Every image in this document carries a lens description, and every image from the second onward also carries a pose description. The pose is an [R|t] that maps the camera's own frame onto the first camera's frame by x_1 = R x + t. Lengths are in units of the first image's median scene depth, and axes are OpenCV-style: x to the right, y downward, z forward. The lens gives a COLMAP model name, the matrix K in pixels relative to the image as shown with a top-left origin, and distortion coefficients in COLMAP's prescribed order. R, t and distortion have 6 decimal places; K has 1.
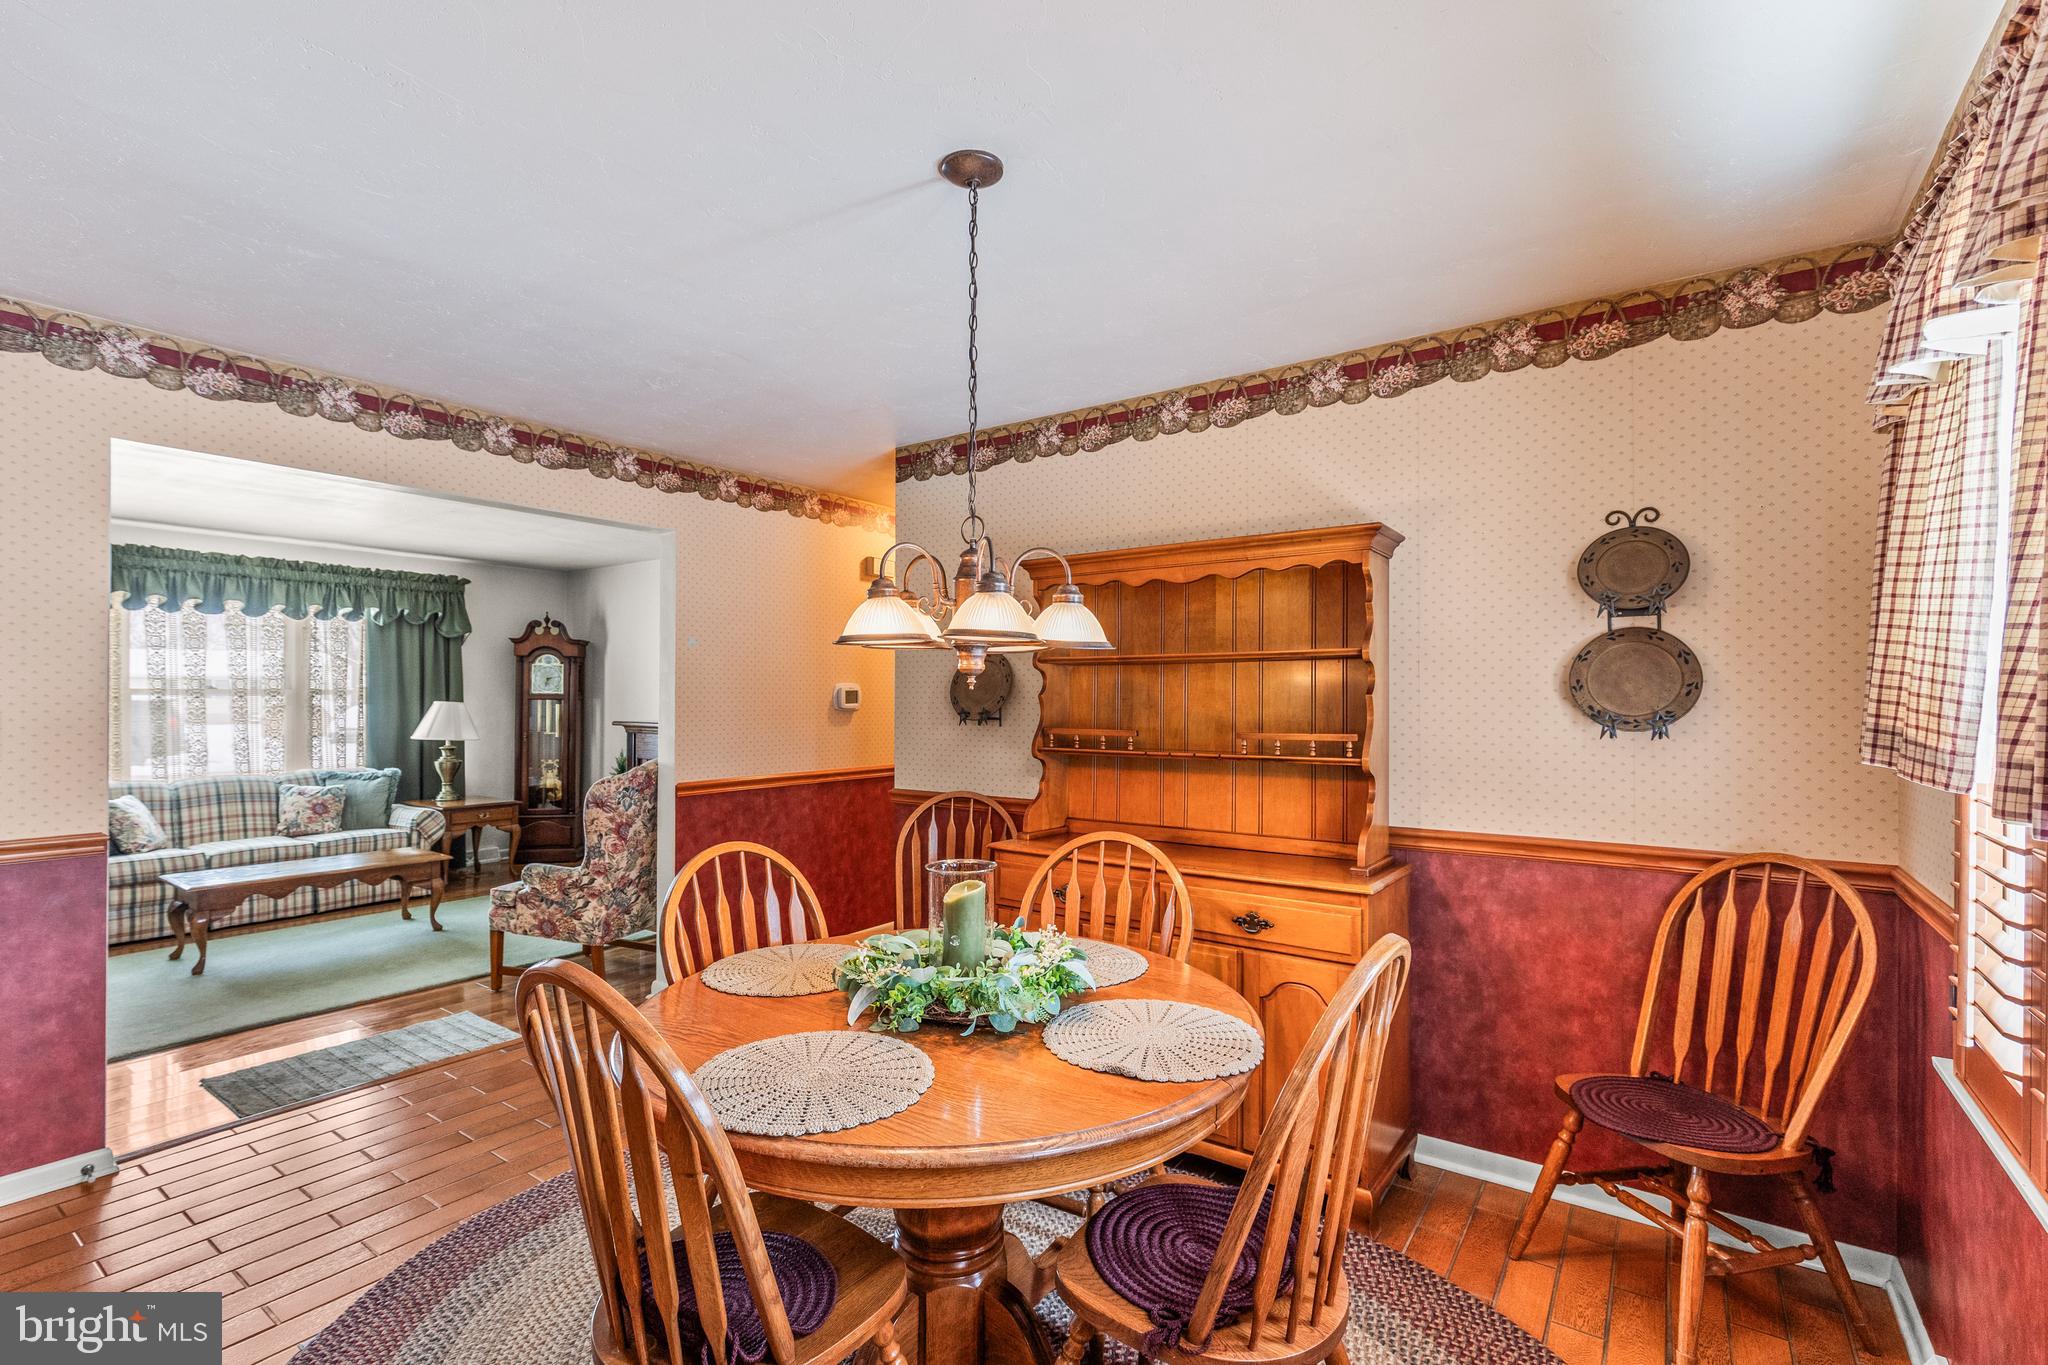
lens RADIAL K [[923.9, 0, 1024.1], [0, 923.9, 692.4], [0, 0, 1]] dist [0.000890, 0.000021]
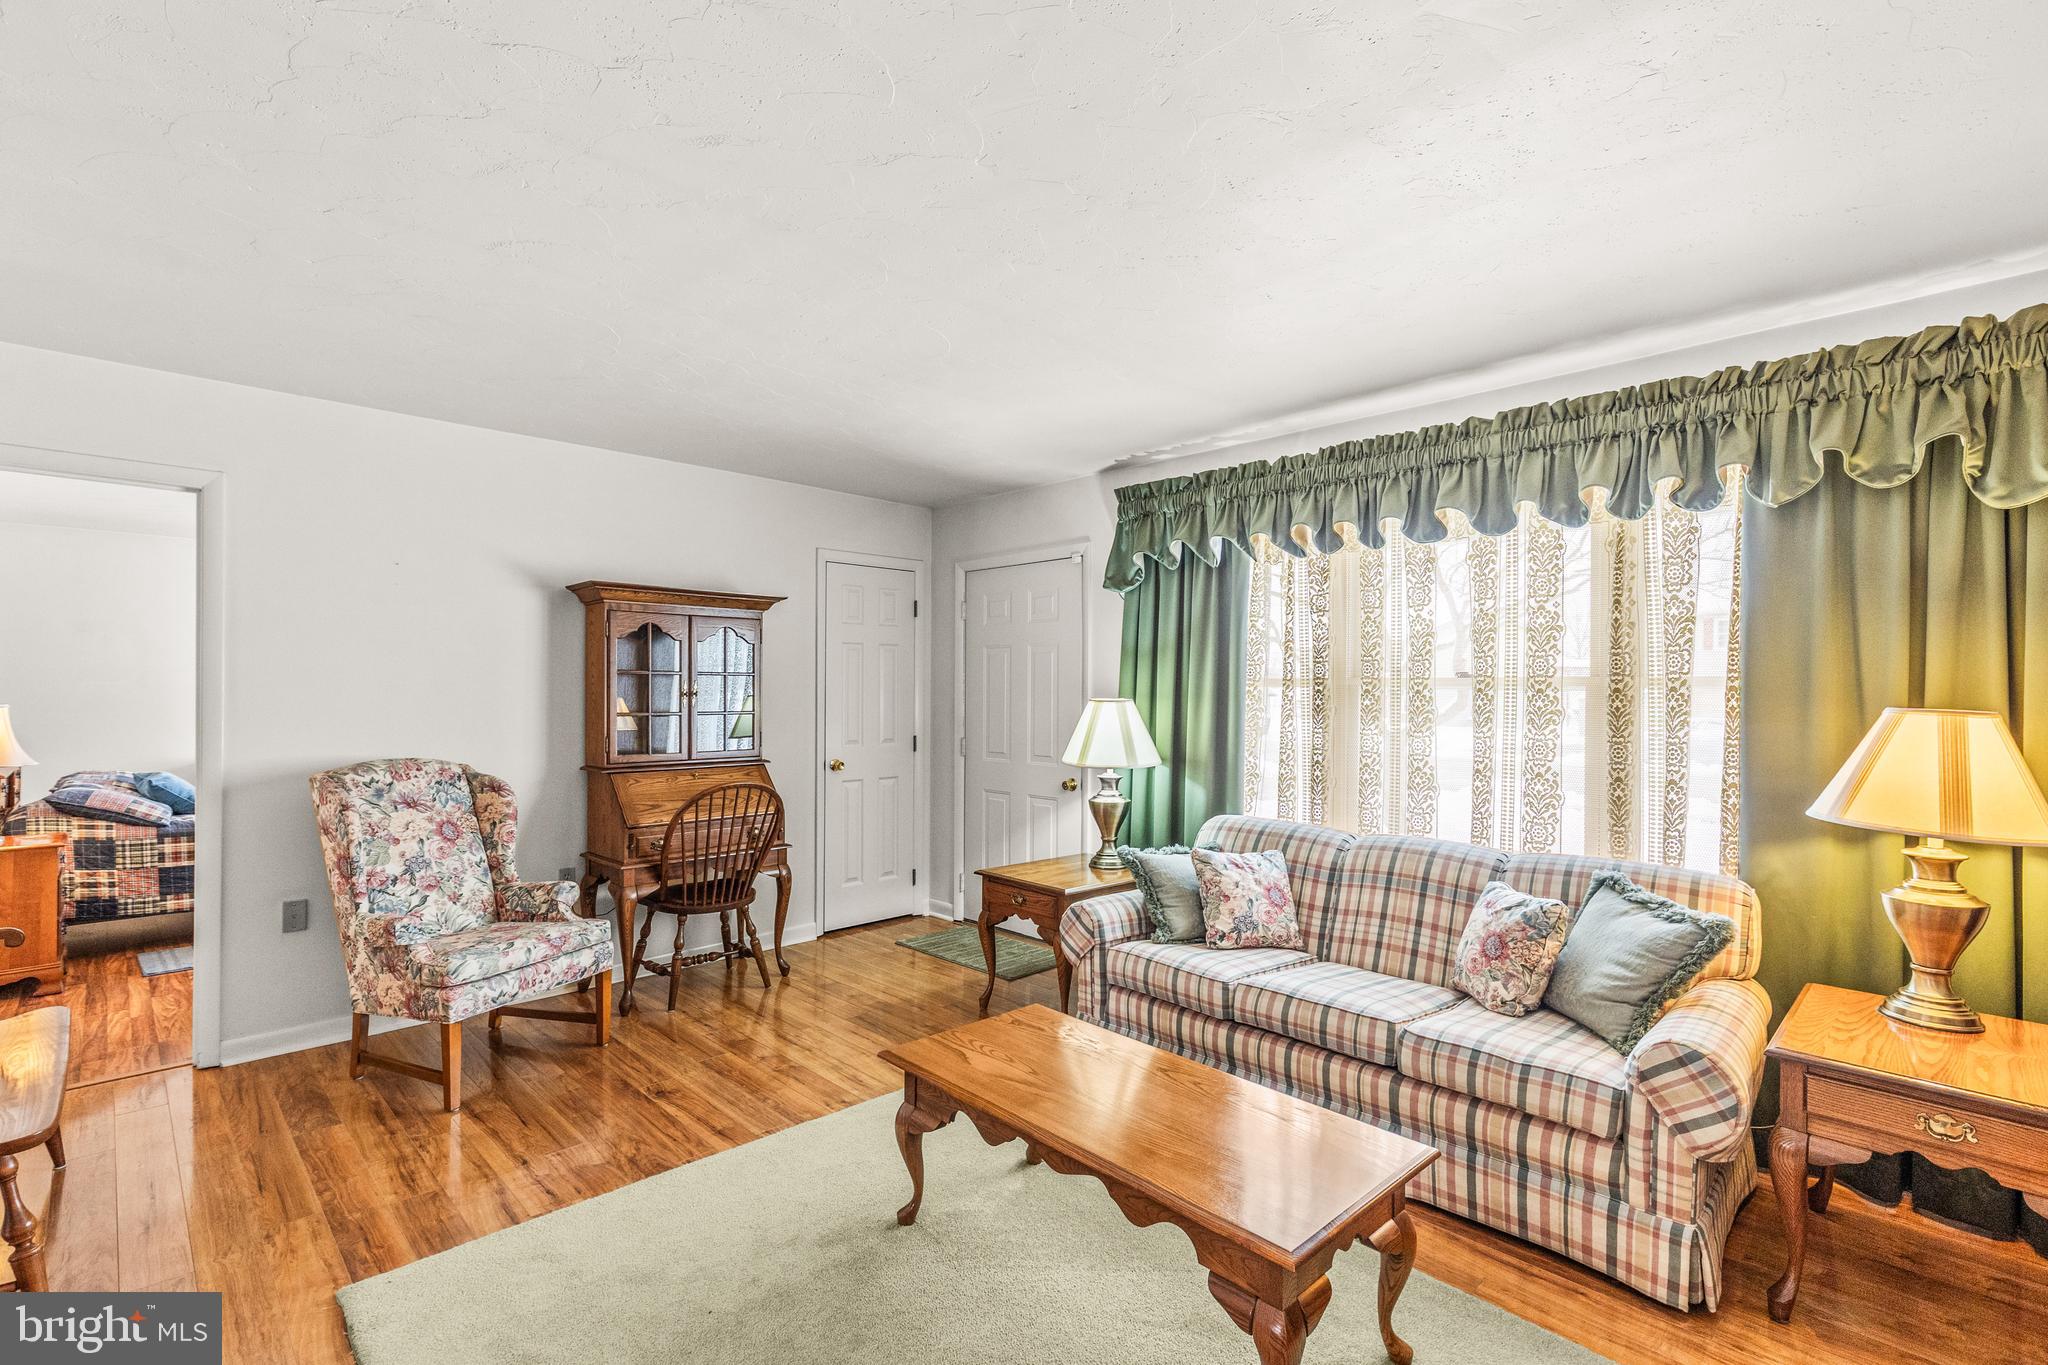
lens RADIAL K [[923.9, 0, 1024.1], [0, 923.9, 692.4], [0, 0, 1]] dist [0.000890, 0.000021]
pose [[-0.180405, 0.006917, -0.983568, -0.282146], [-0.002558, 0.999969, 0.007501, 0.001676], [0.983589, 0.003869, -0.180382, 0.821356]]
